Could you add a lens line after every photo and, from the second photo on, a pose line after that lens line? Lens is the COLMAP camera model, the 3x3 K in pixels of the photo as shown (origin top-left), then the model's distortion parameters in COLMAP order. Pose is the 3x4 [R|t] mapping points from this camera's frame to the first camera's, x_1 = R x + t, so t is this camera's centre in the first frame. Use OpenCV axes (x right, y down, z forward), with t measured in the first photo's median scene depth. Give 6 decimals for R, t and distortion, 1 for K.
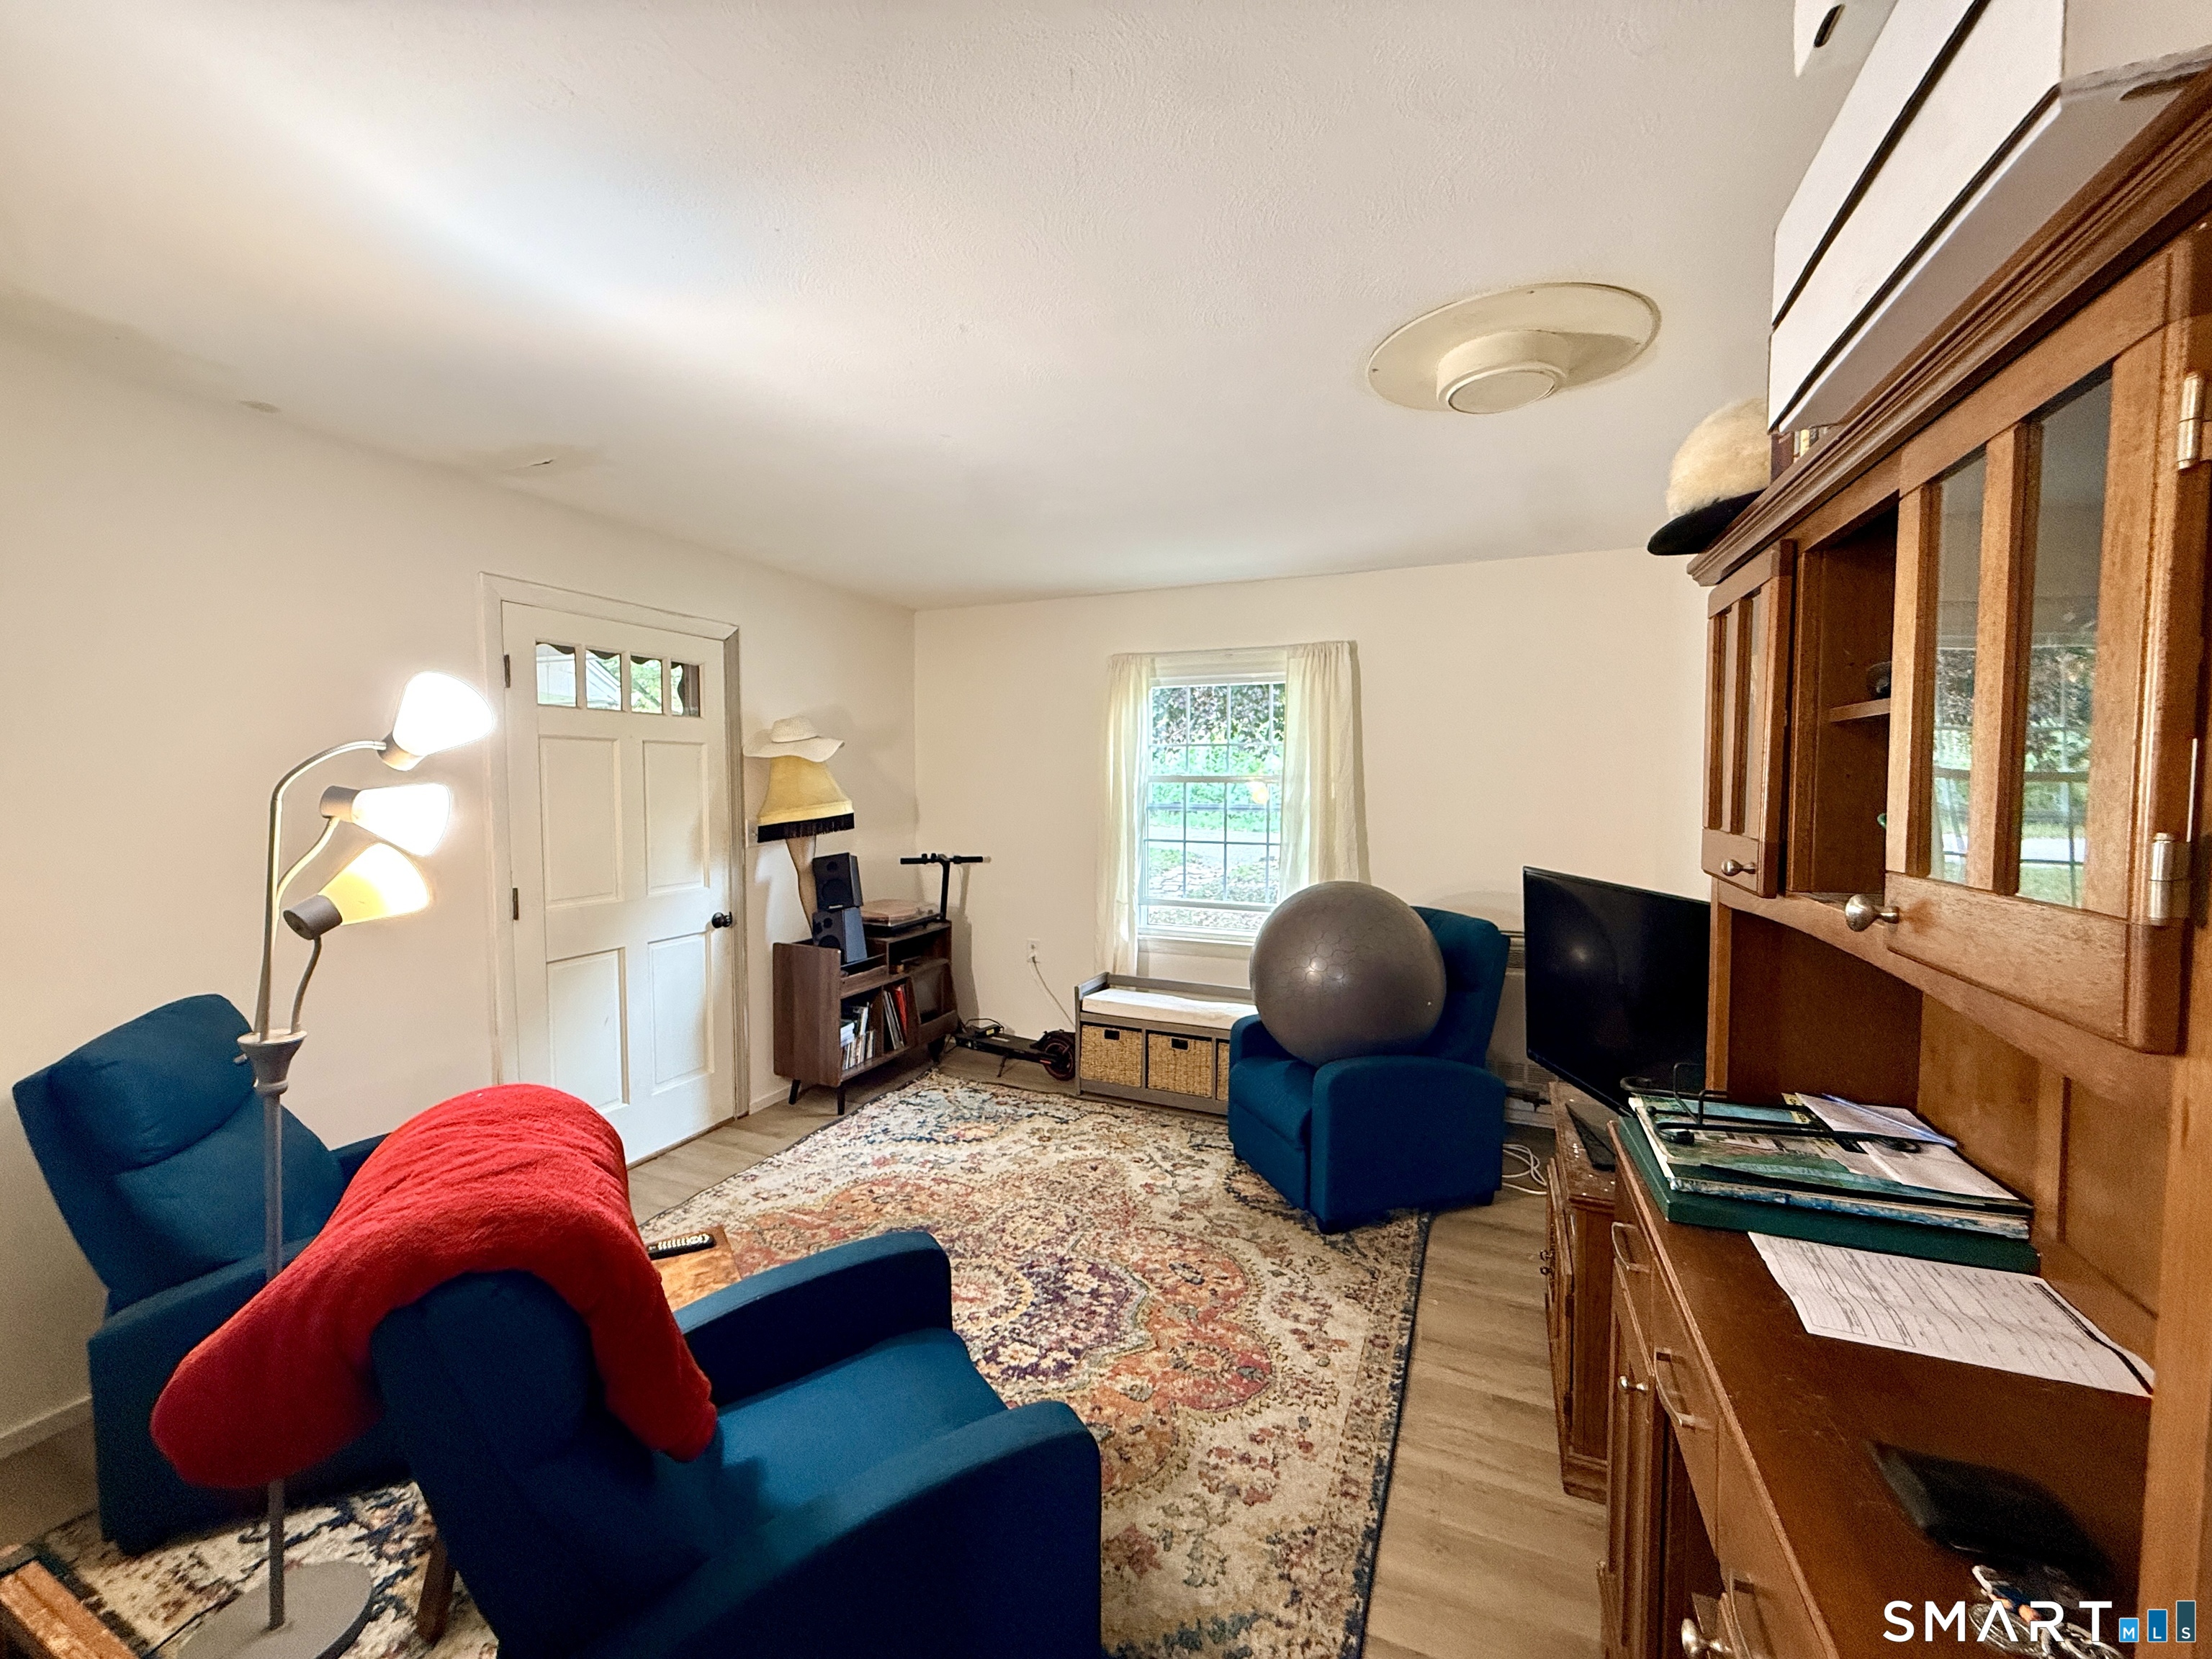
lens RADIAL K [[881.6, 0, 1111.2], [0, 881.6, 819.4], [0, 0, 1]] dist [-0.002186, -0.000455]
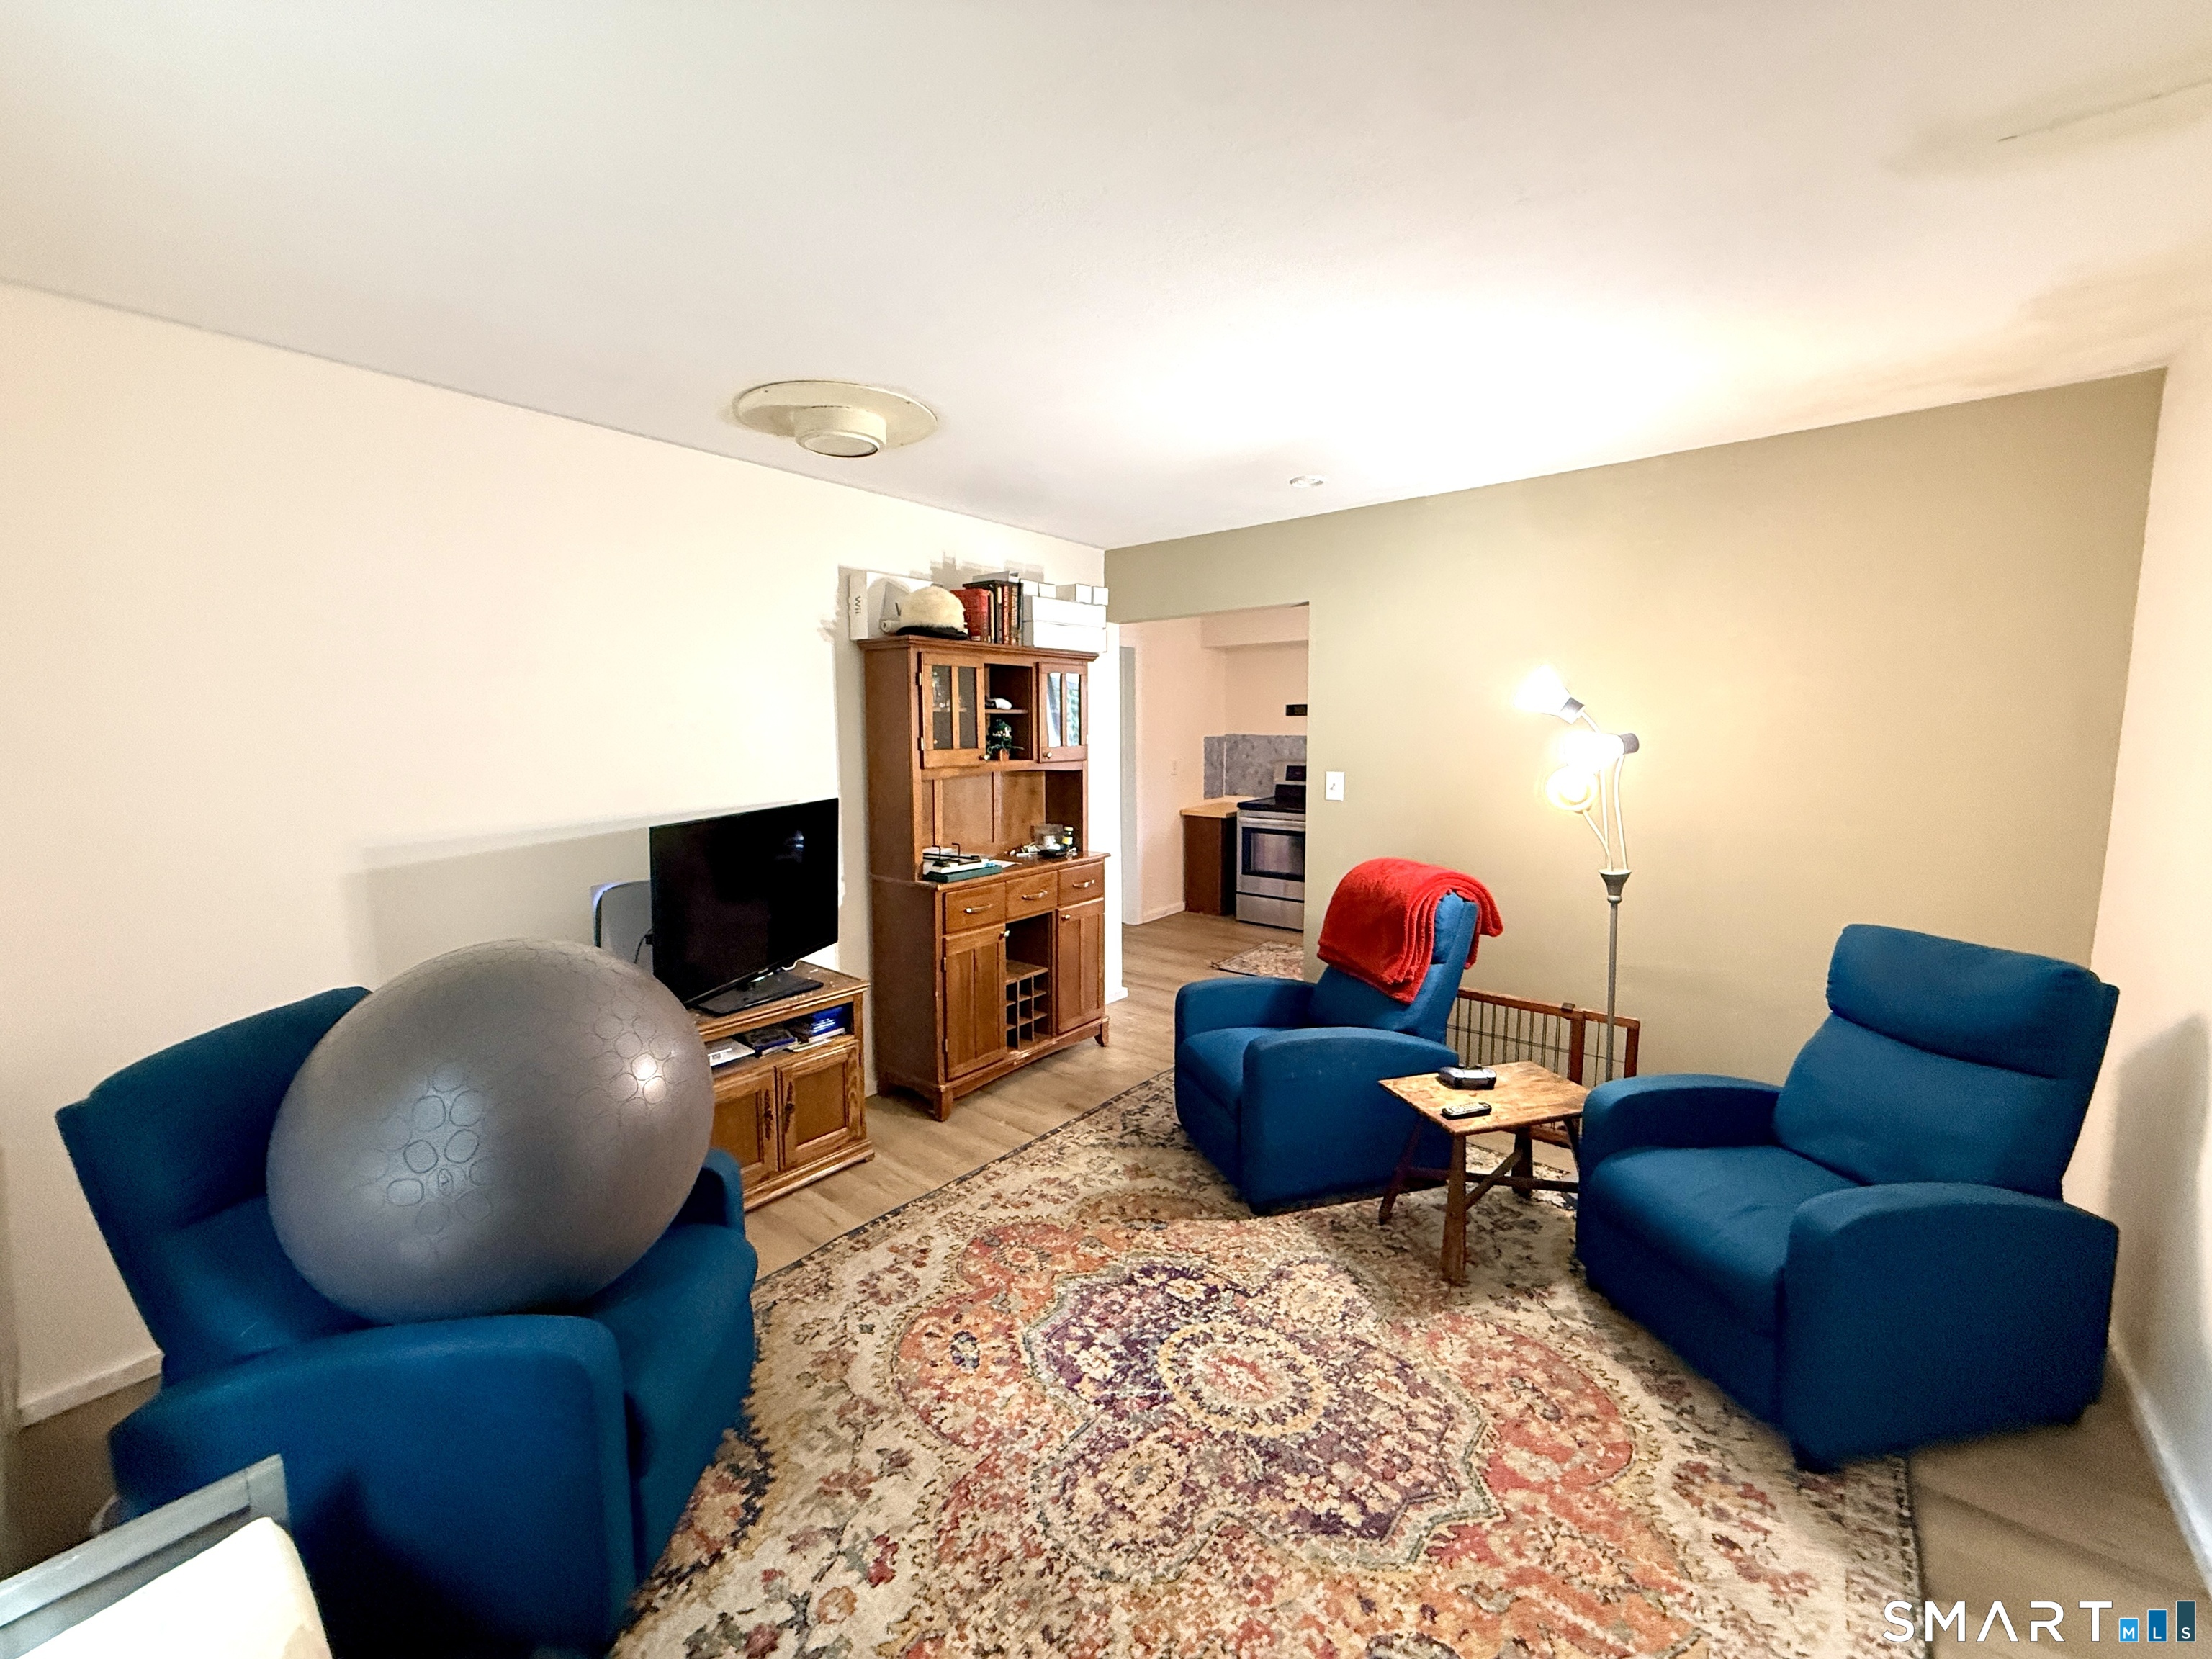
lens RADIAL K [[881.6, 0, 1109.9], [0, 881.6, 814.6], [0, 0, 1]] dist [-0.002186, -0.000455]
pose [[-0.962505, -0.022734, 0.270310, -0.264070], [0.017579, 0.989160, 0.145787, -0.088976], [-0.270694, 0.145072, -0.951672, 1.778242]]
